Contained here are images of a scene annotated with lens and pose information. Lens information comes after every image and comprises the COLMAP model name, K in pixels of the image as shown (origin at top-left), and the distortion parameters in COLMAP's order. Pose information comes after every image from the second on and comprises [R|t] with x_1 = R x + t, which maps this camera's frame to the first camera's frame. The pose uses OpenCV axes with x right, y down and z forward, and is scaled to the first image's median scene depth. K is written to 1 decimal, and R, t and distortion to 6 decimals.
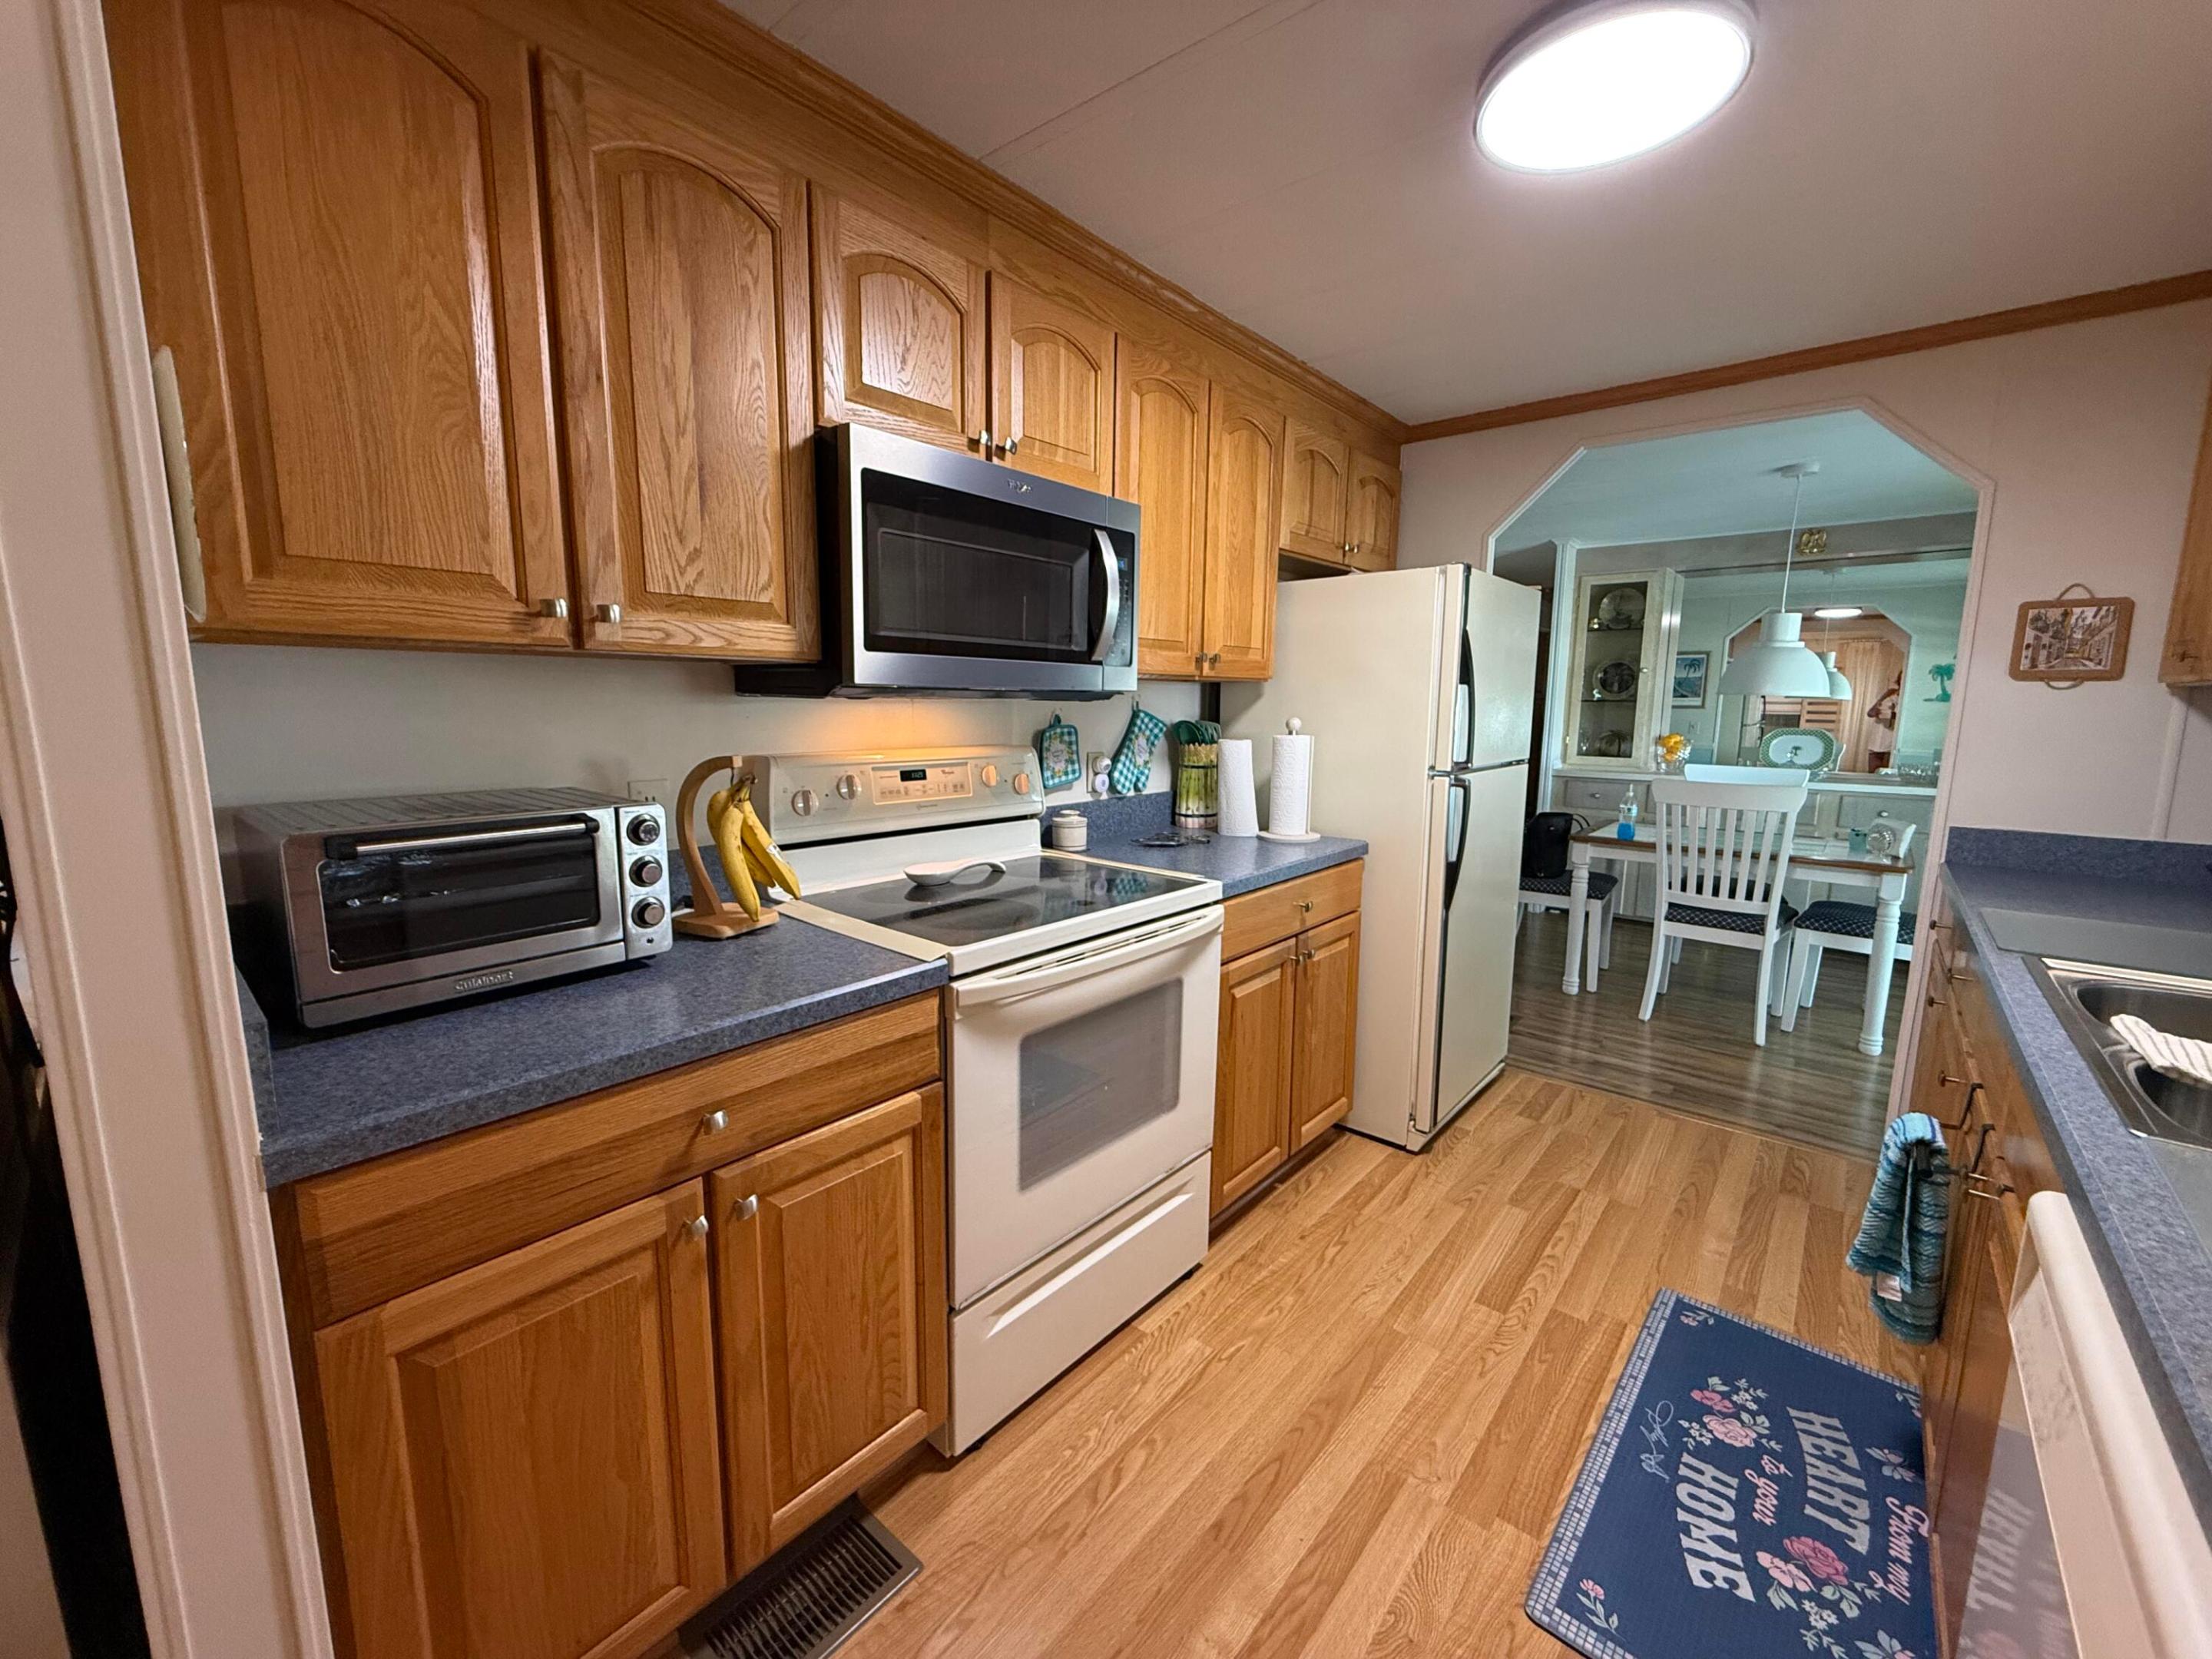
lens RADIAL K [[886.4, 0, 1100.9], [0, 886.4, 828.3], [0, 0, 1]] dist [-0.001945, 0.001417]
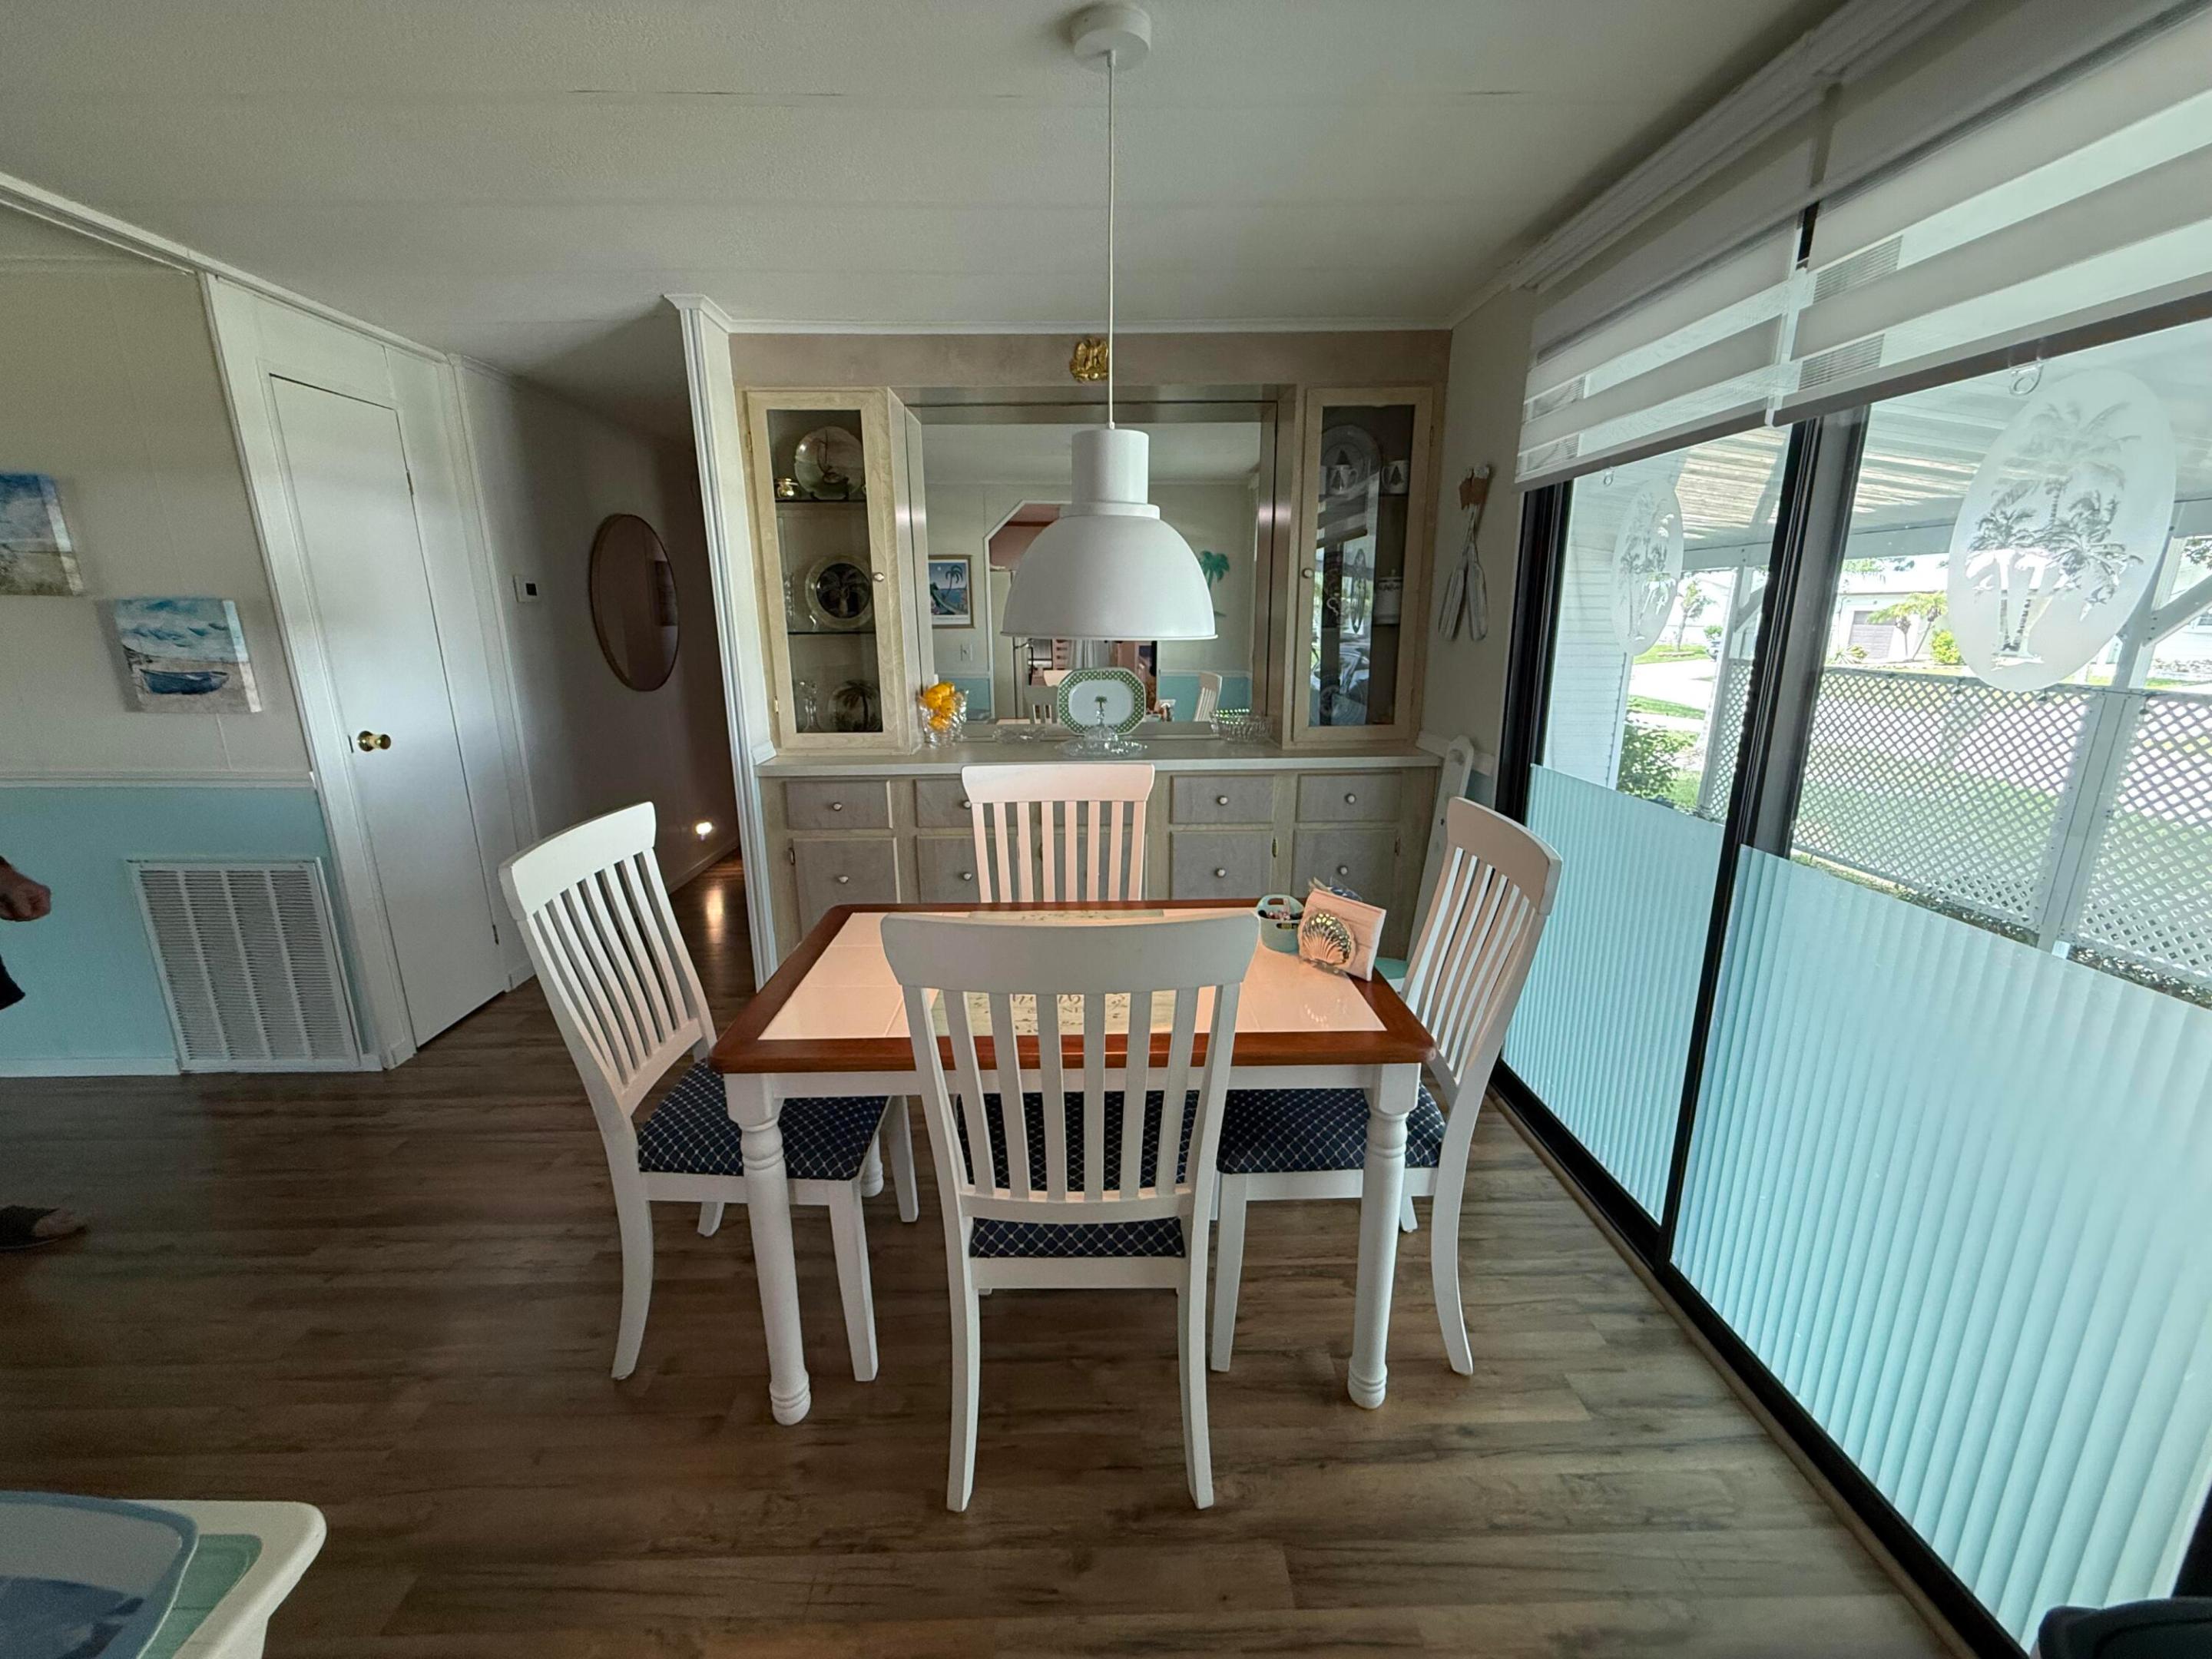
lens RADIAL K [[886.4, 0, 1096.1], [0, 886.4, 831.2], [0, 0, 1]] dist [-0.001945, 0.001417]
pose [[0.744426, -0.175478, 0.644234, 0.844399], [0.111194, 0.983956, 0.139524, -0.214487], [-0.658381, -0.032230, 0.751994, 1.249719]]
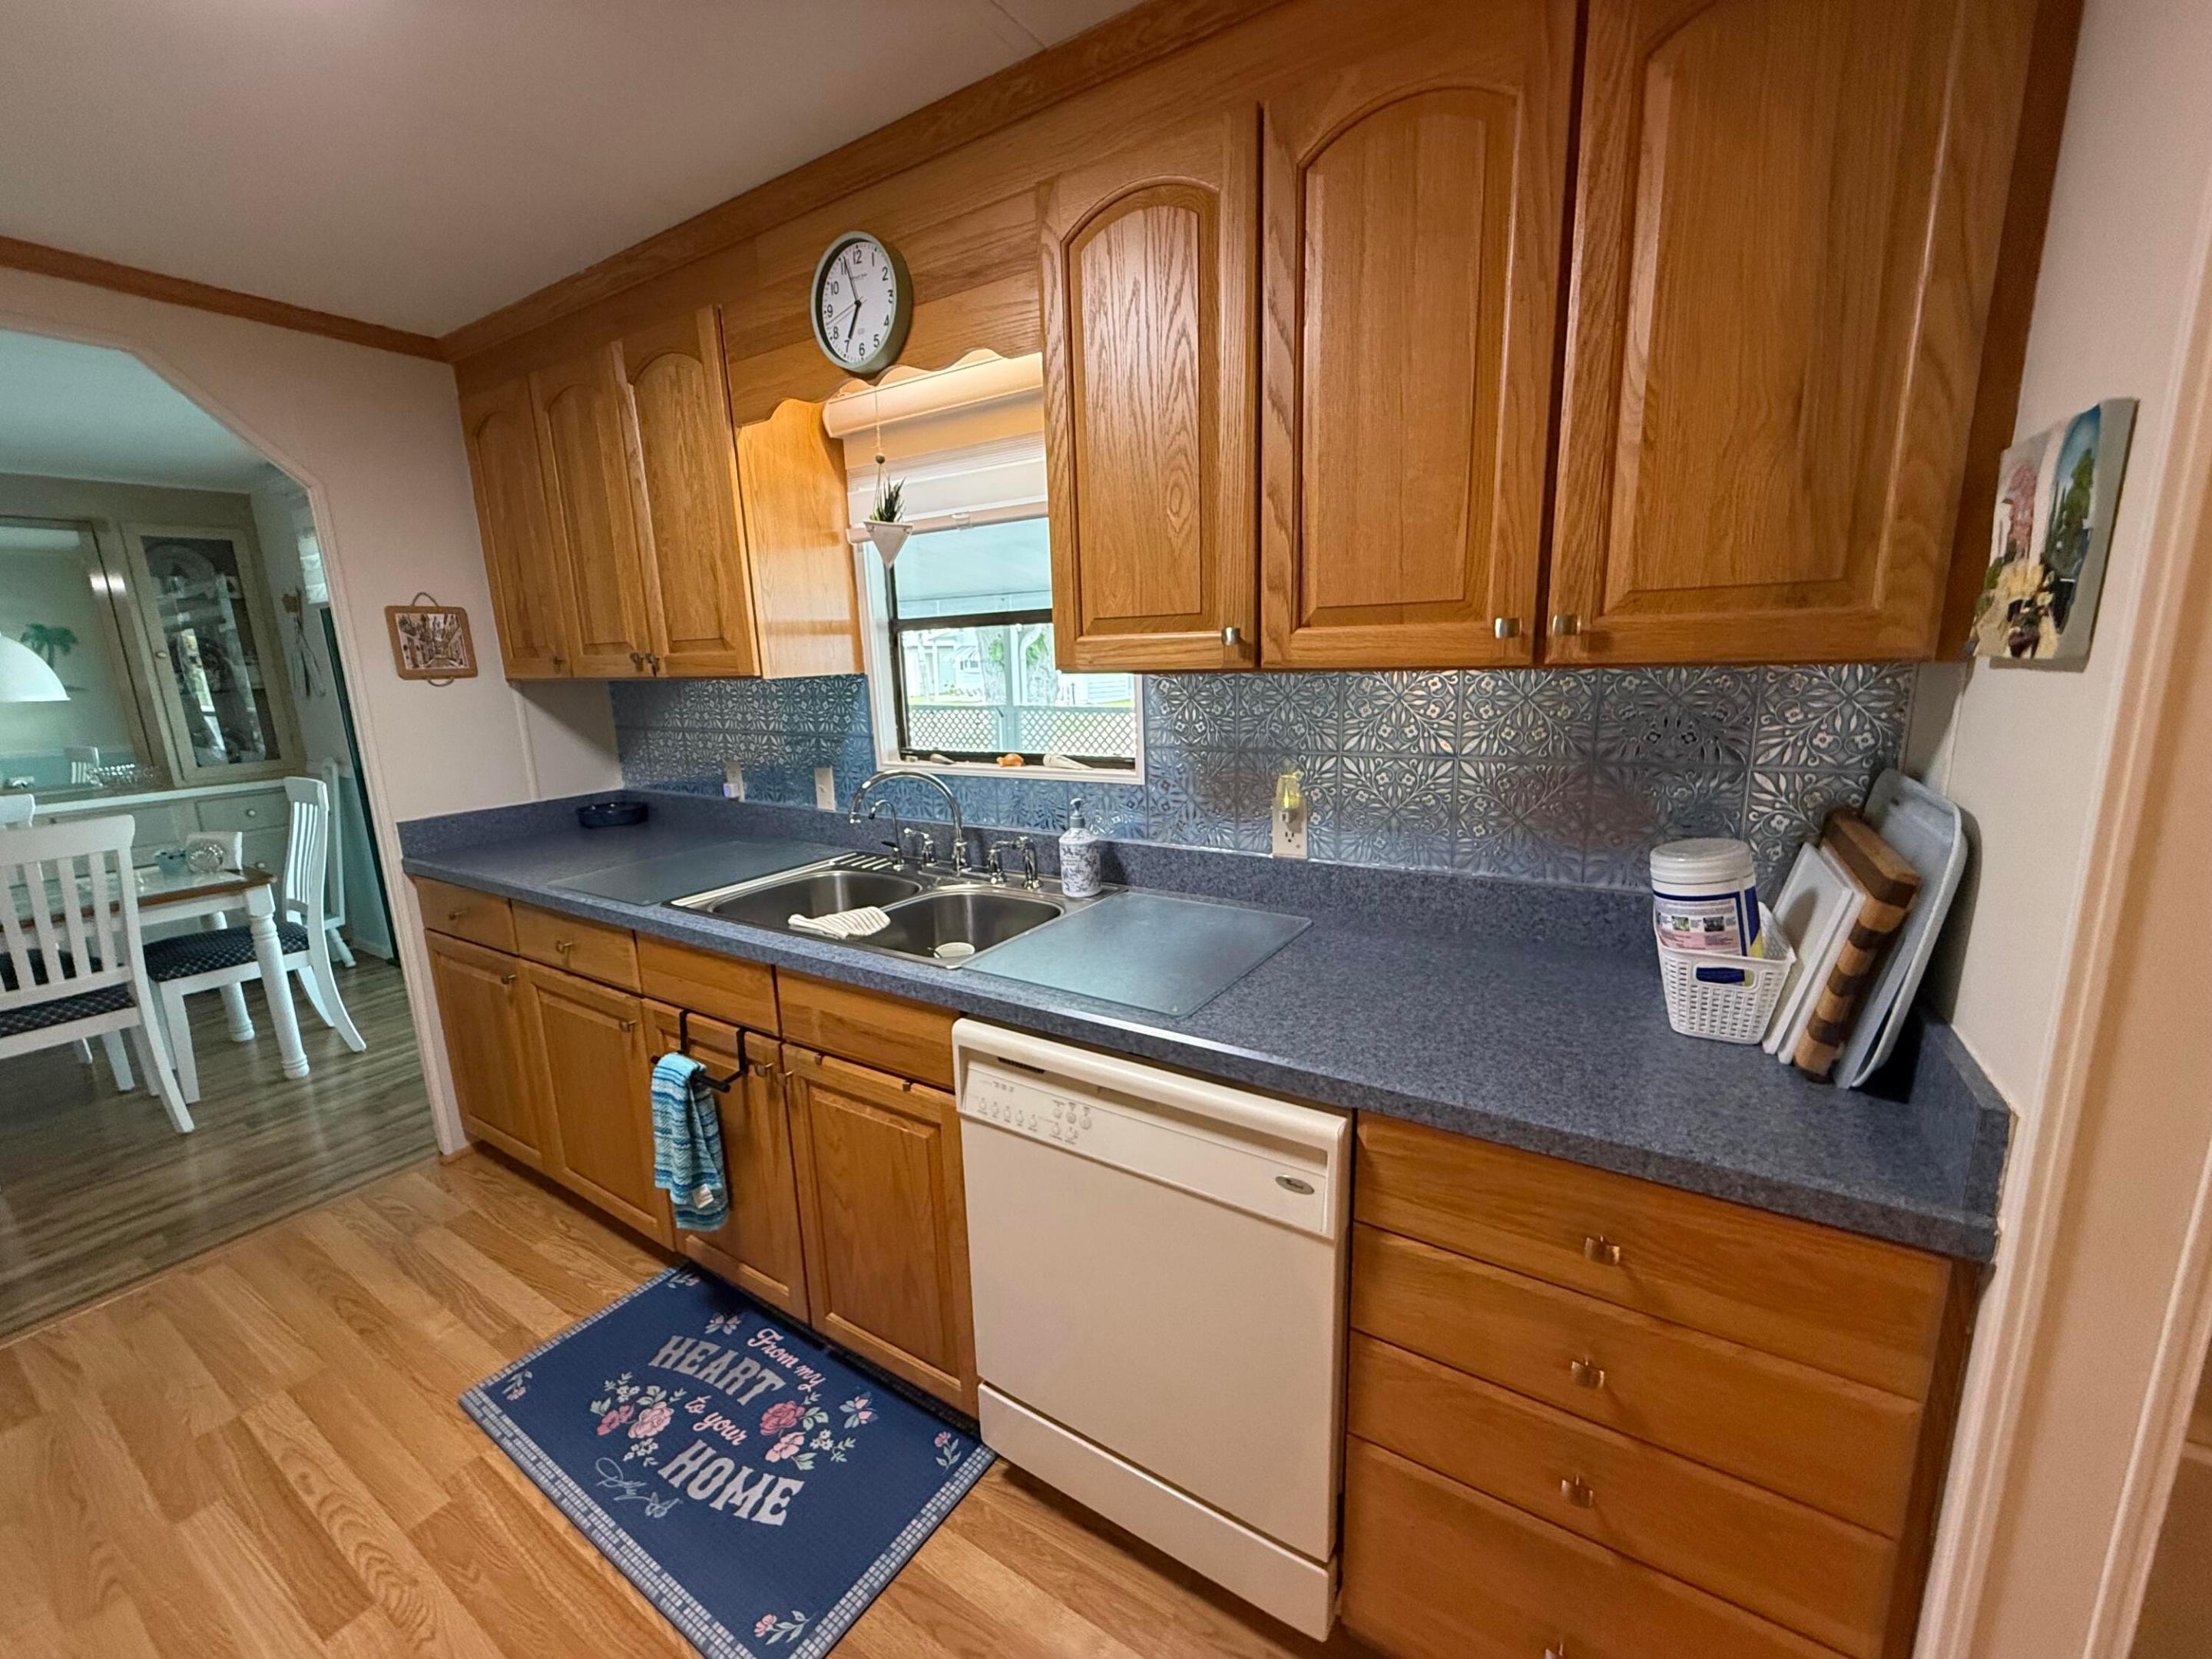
lens RADIAL K [[886.4, 0, 1104.1], [0, 886.4, 826.7], [0, 0, 1]] dist [-0.001945, 0.001417]
pose [[-0.145695, -0.199047, 0.969099, -0.183823], [0.173458, 0.959239, 0.223100, -0.099062], [-0.974005, 0.200603, -0.105229, 0.364521]]
